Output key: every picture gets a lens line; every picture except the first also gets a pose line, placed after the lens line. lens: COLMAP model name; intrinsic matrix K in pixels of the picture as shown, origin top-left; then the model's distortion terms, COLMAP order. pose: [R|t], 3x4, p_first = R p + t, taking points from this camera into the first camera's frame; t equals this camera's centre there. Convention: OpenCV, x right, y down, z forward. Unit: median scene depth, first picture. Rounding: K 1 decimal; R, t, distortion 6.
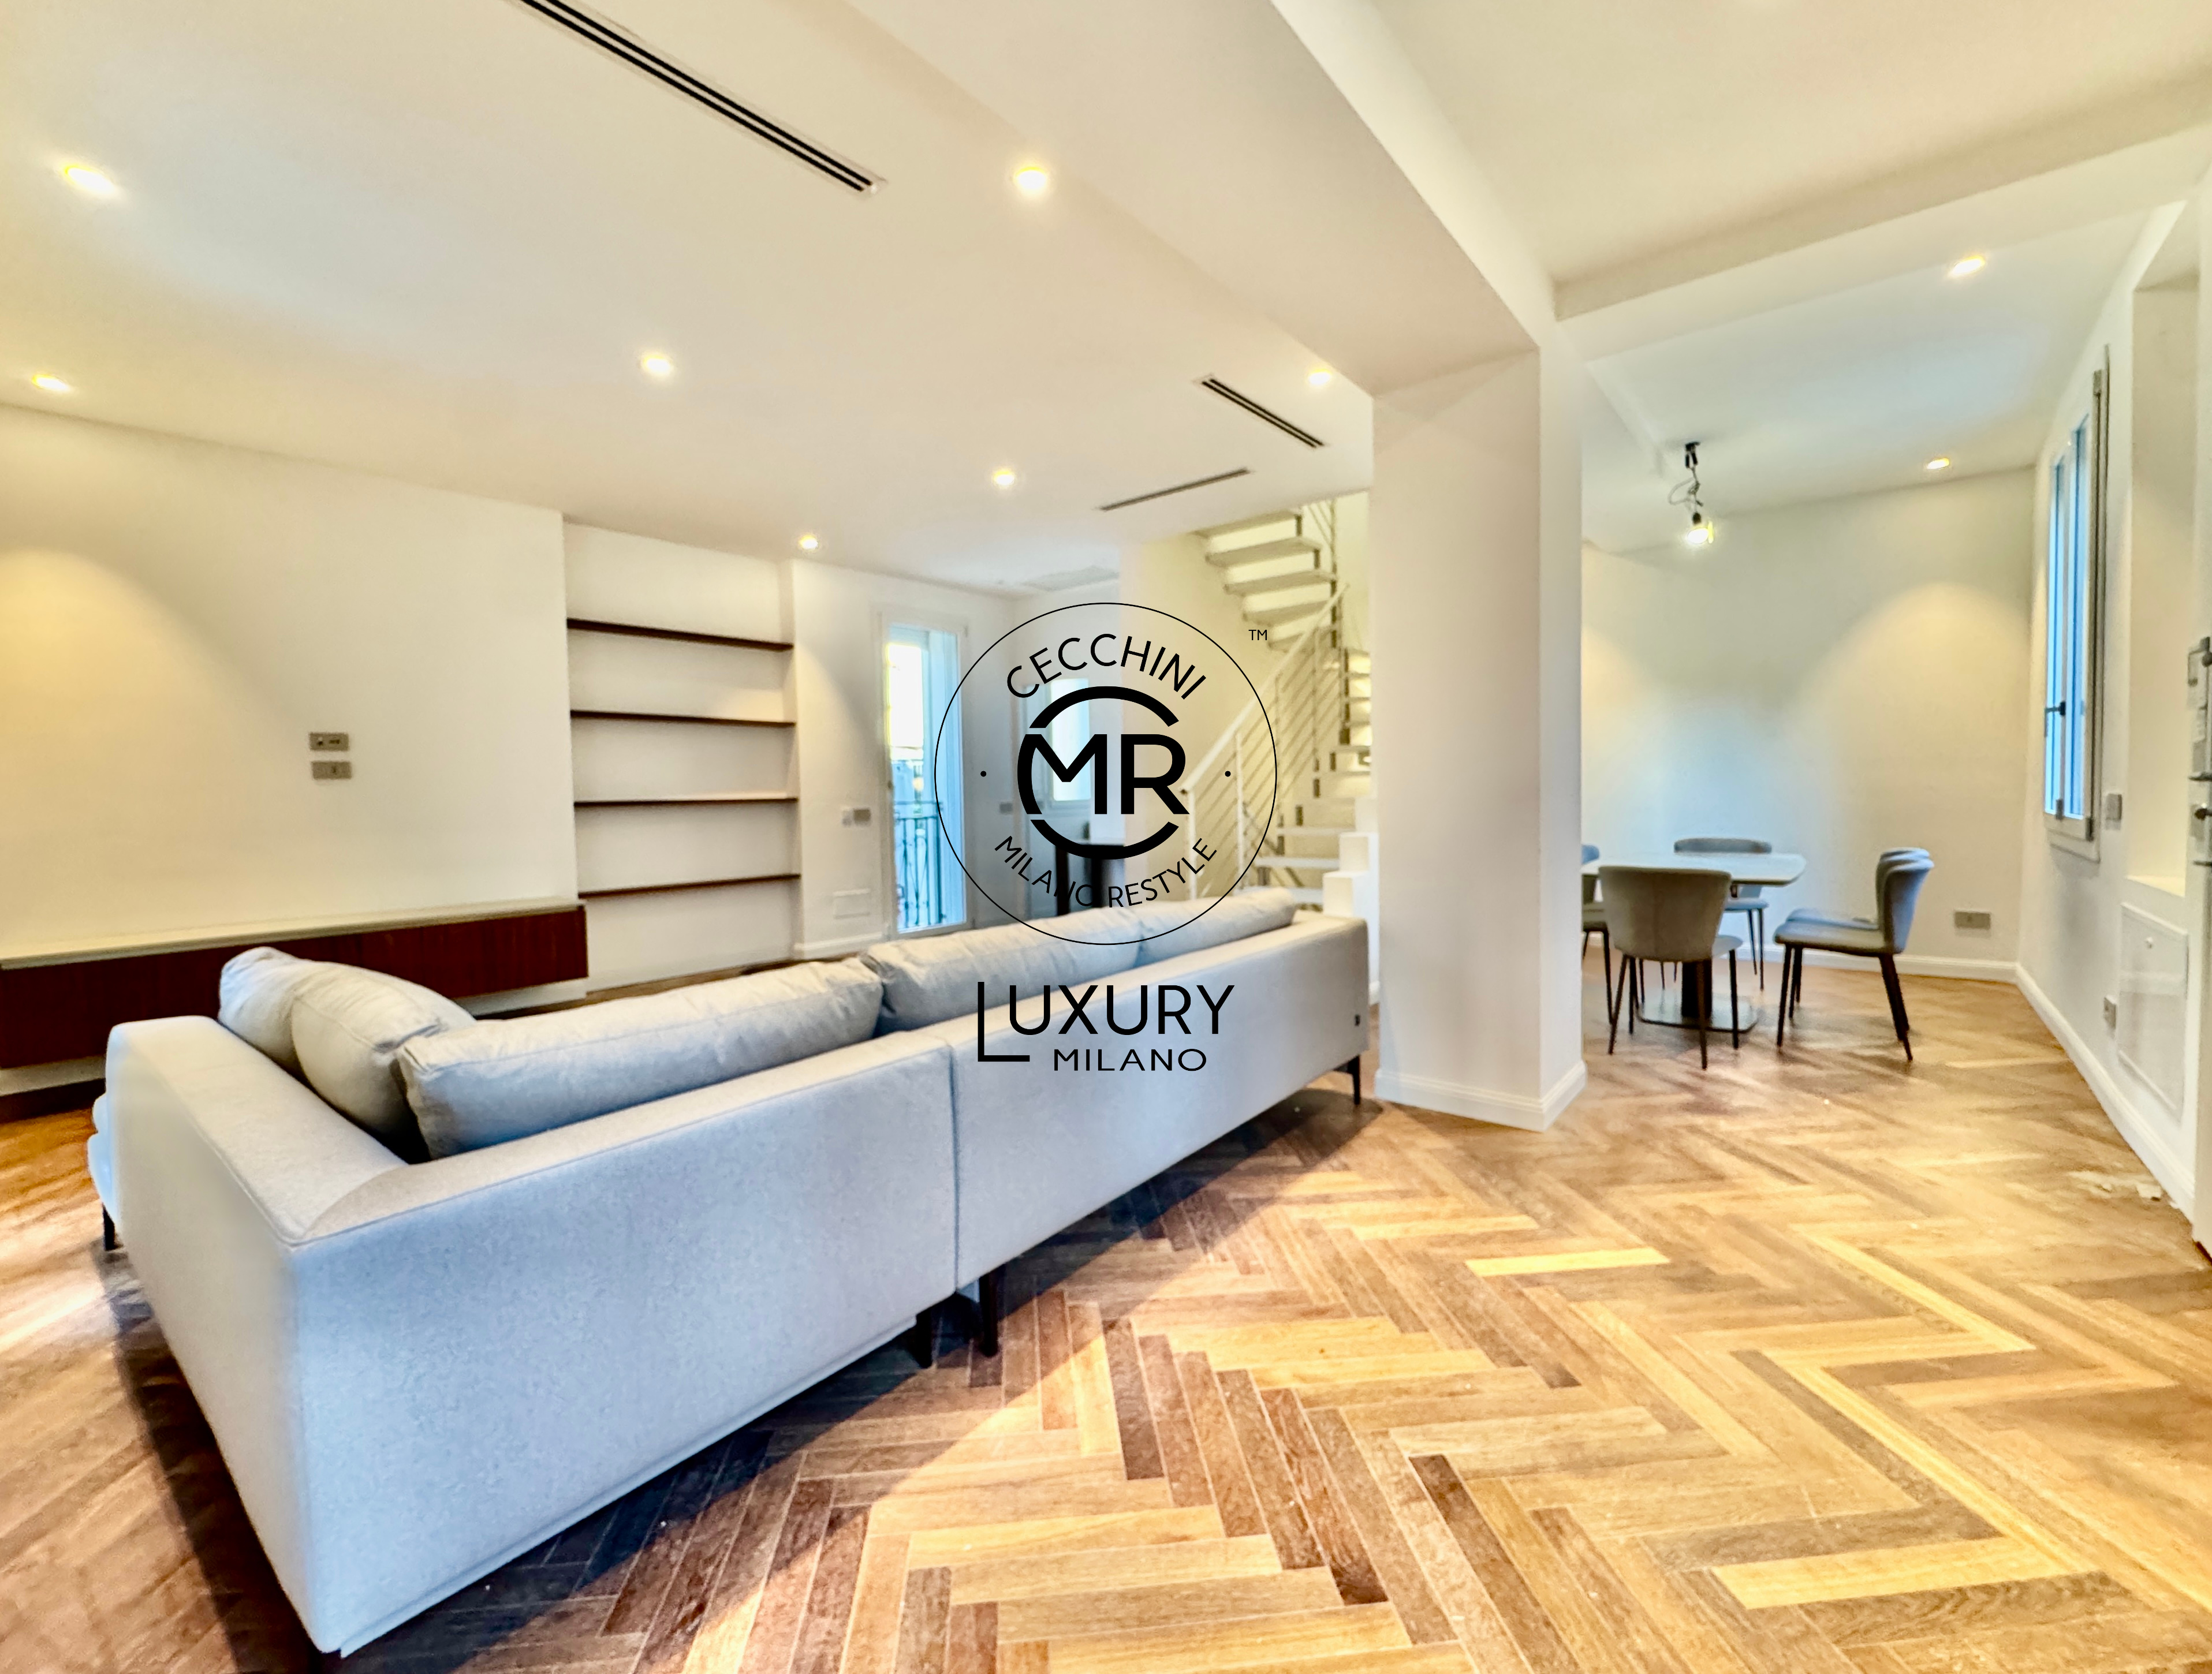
lens RADIAL K [[927.1, 0, 1106.0], [0, 927.1, 827.9], [0, 0, 1]] dist [-0.014748, -0.000176]
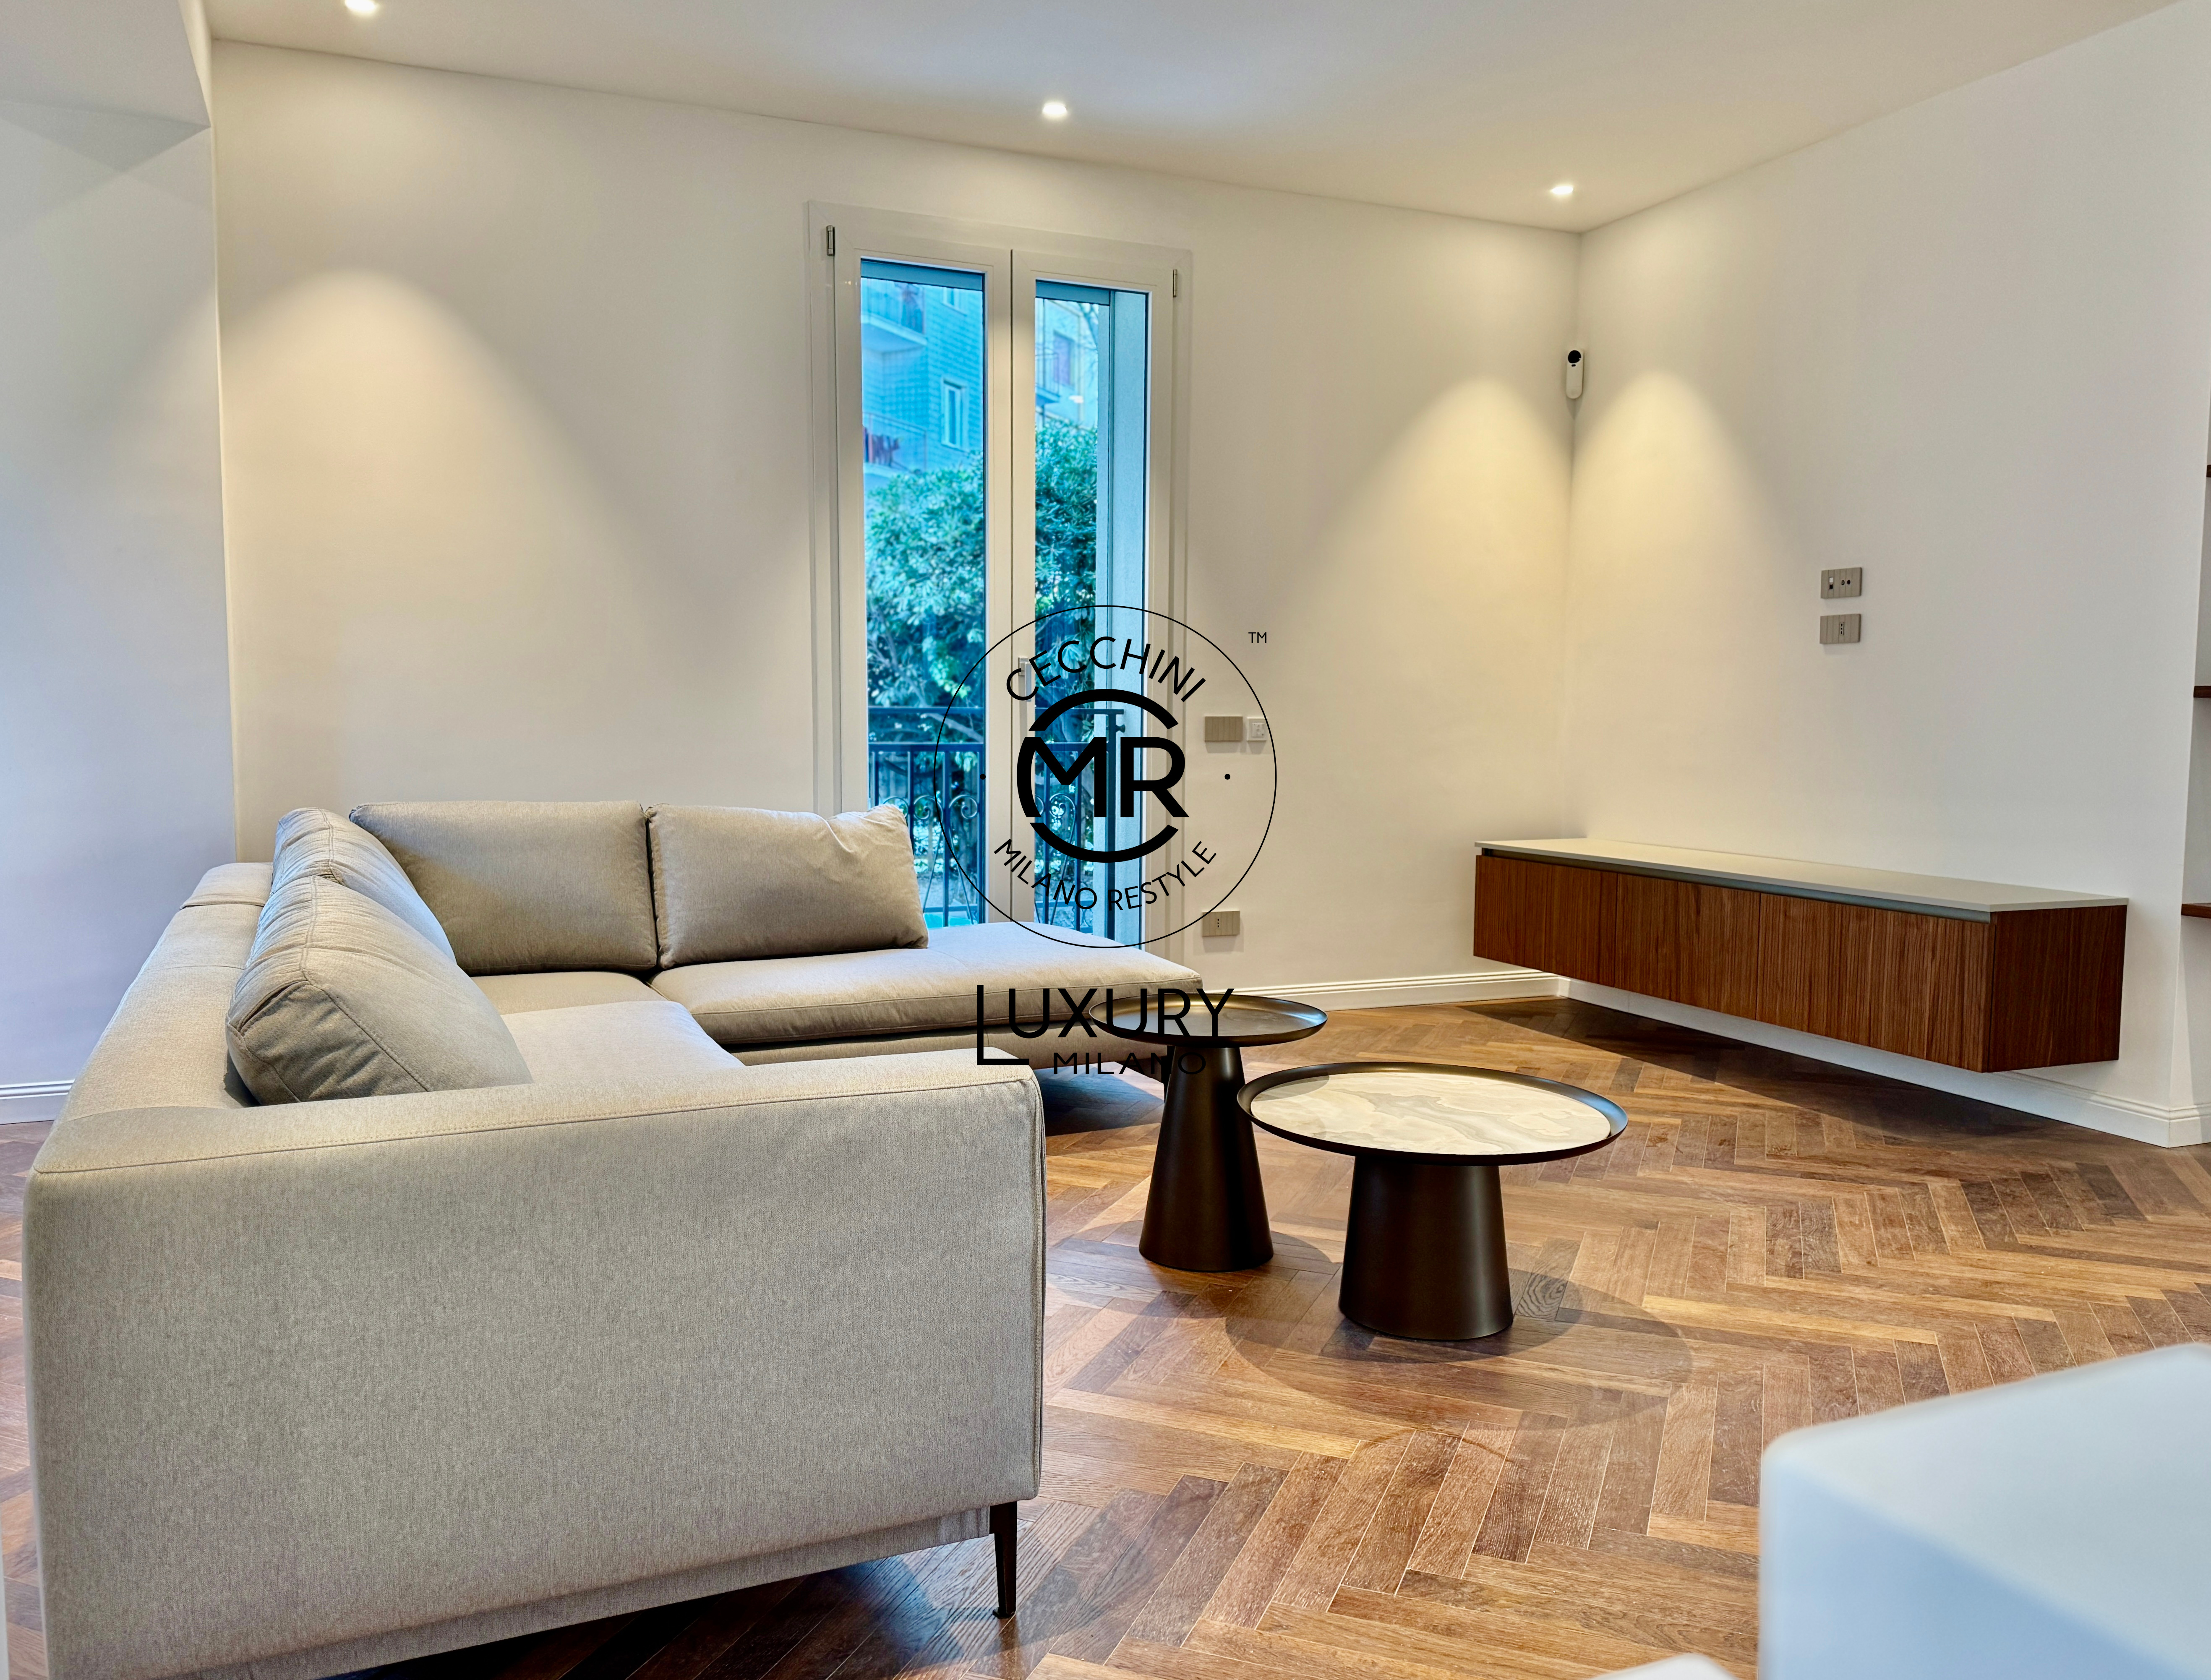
lens RADIAL K [[1683.6, 0, 1094.5], [0, 1683.6, 848.5], [0, 0, 1]] dist [0.125793, -0.194795]
pose [[-0.456819, 0.091550, -0.884836, 0.416369], [-0.035519, 0.992020, 0.120977, -0.038284], [0.888850, 0.086693, -0.449922, 1.079539]]
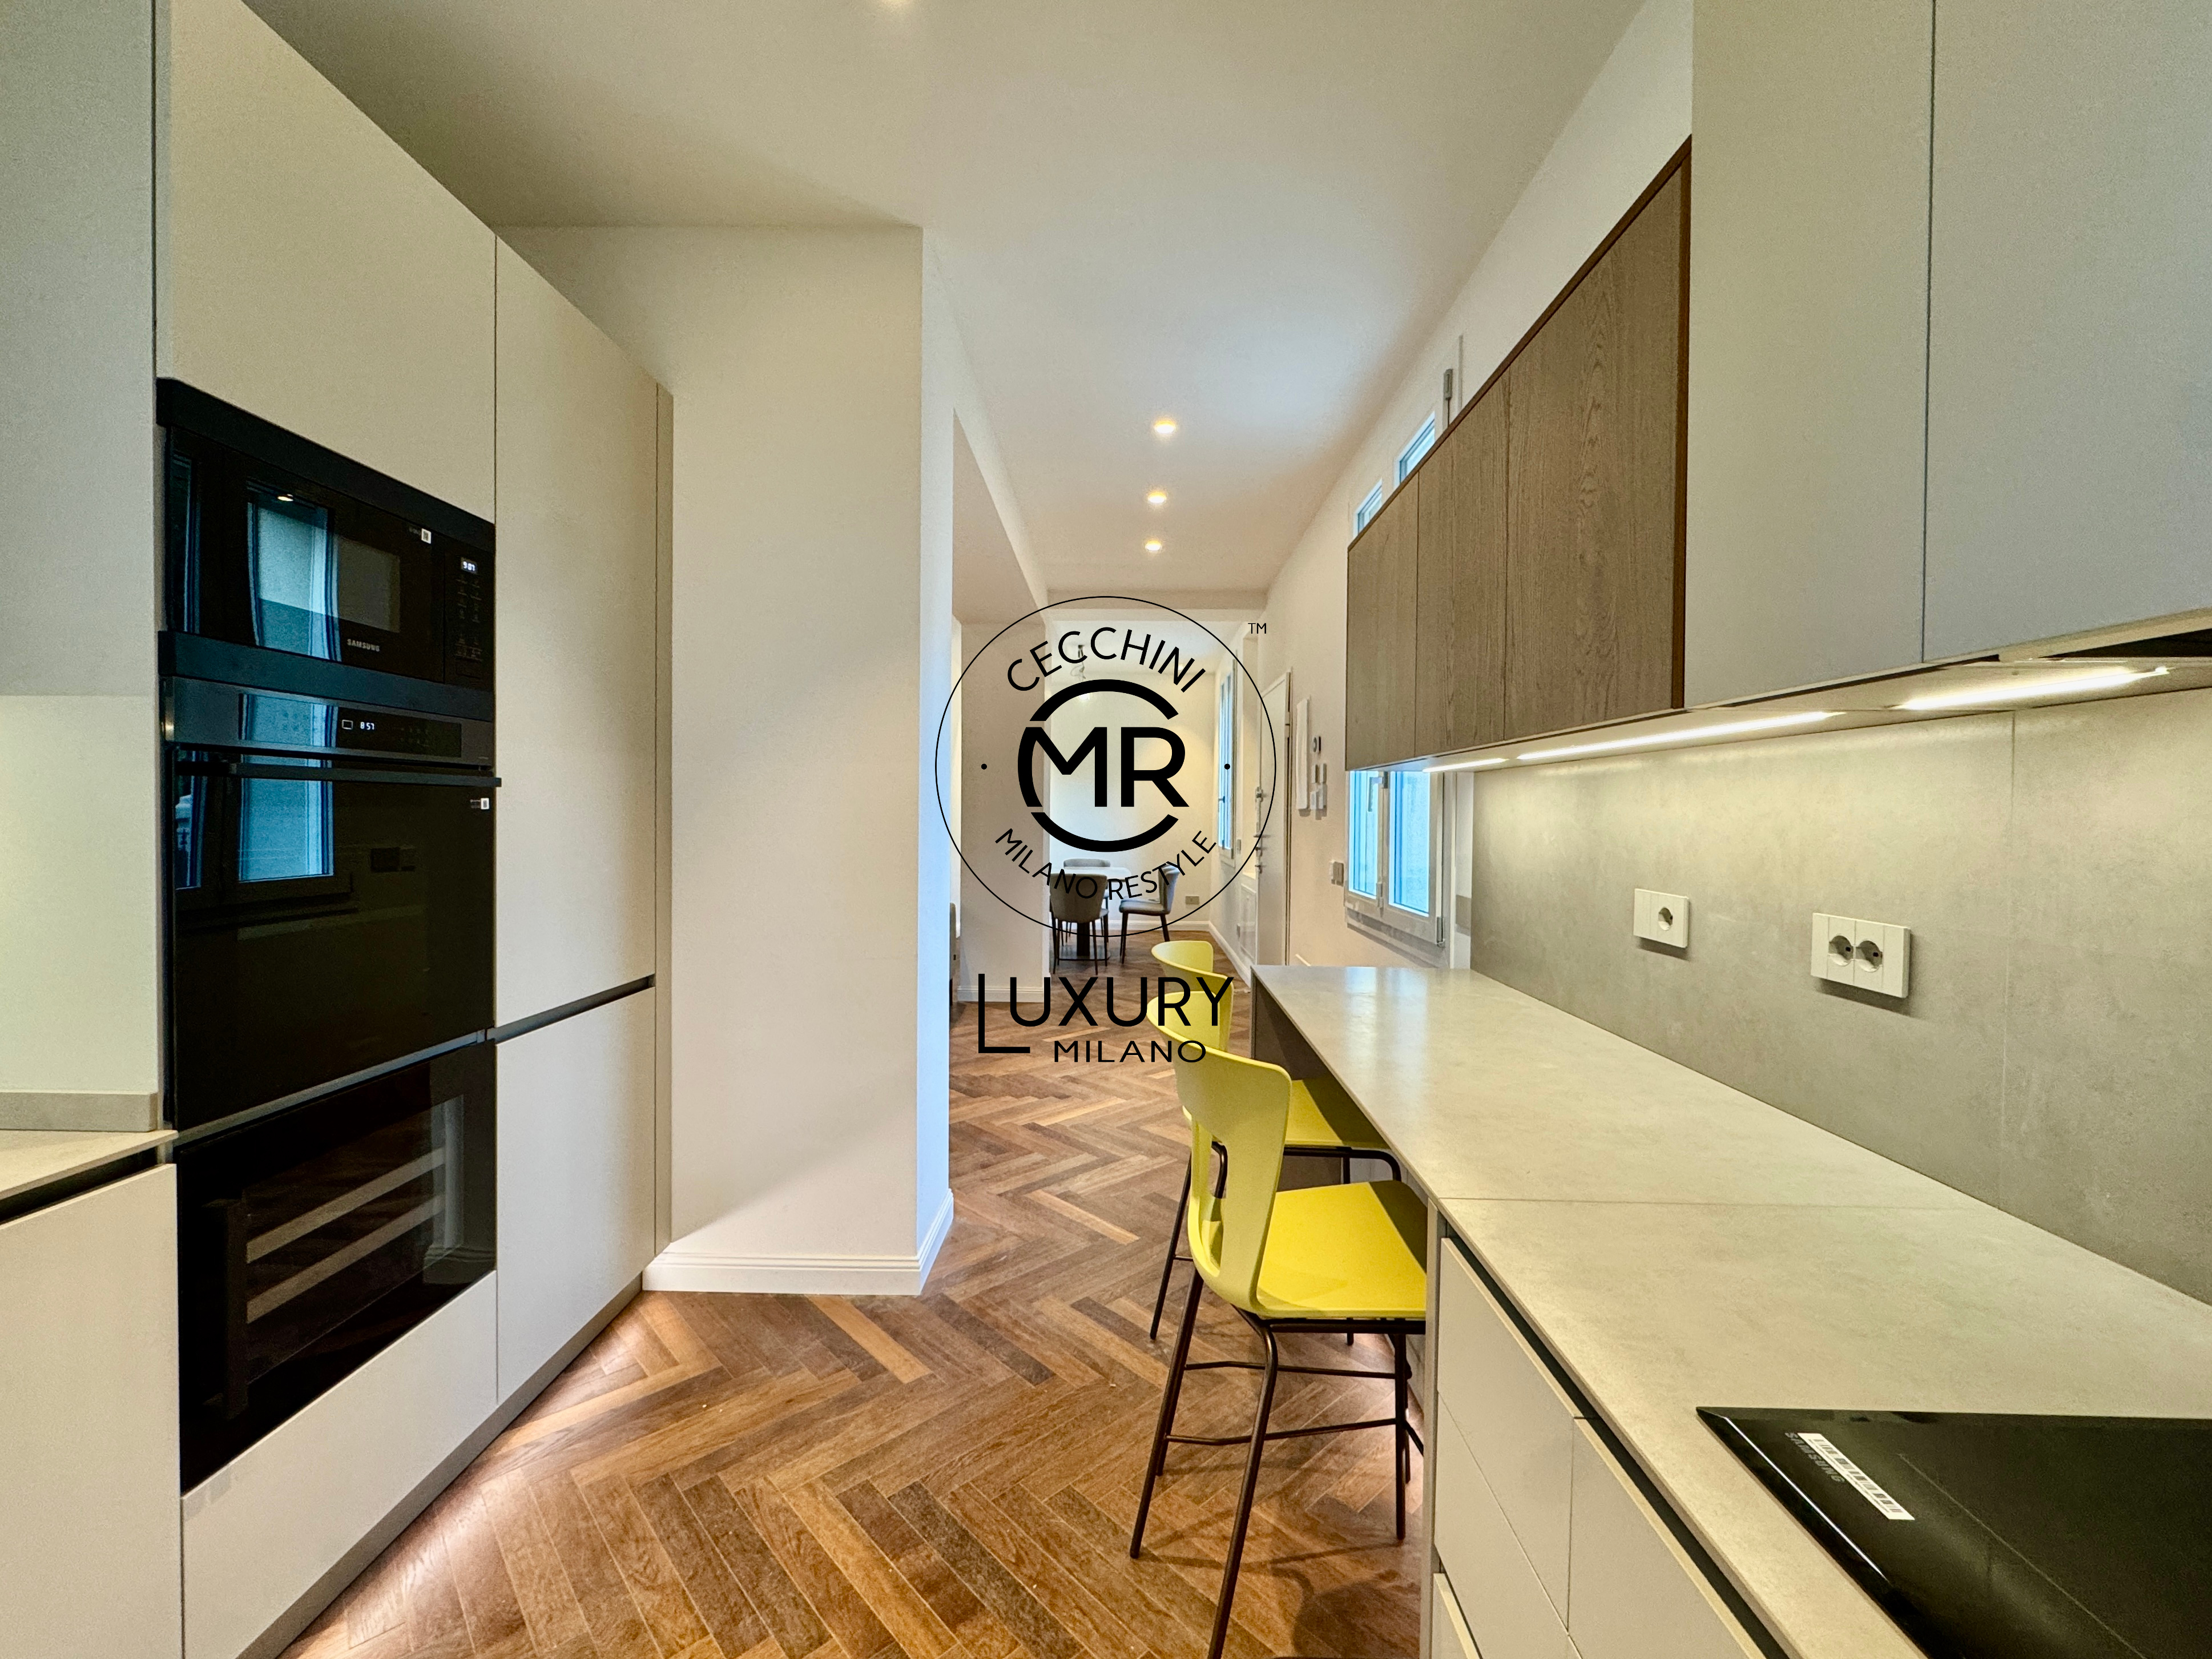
lens RADIAL K [[878.4, 0, 1109.6], [0, 878.4, 826.3], [0, 0, 1]] dist [0.000870, 0.000277]
pose [[0.782242, 0.017181, 0.622738, -0.447178], [0.001231, 0.999575, -0.029124, -0.002514], [-0.622974, 0.023549, 0.781888, -0.443323]]
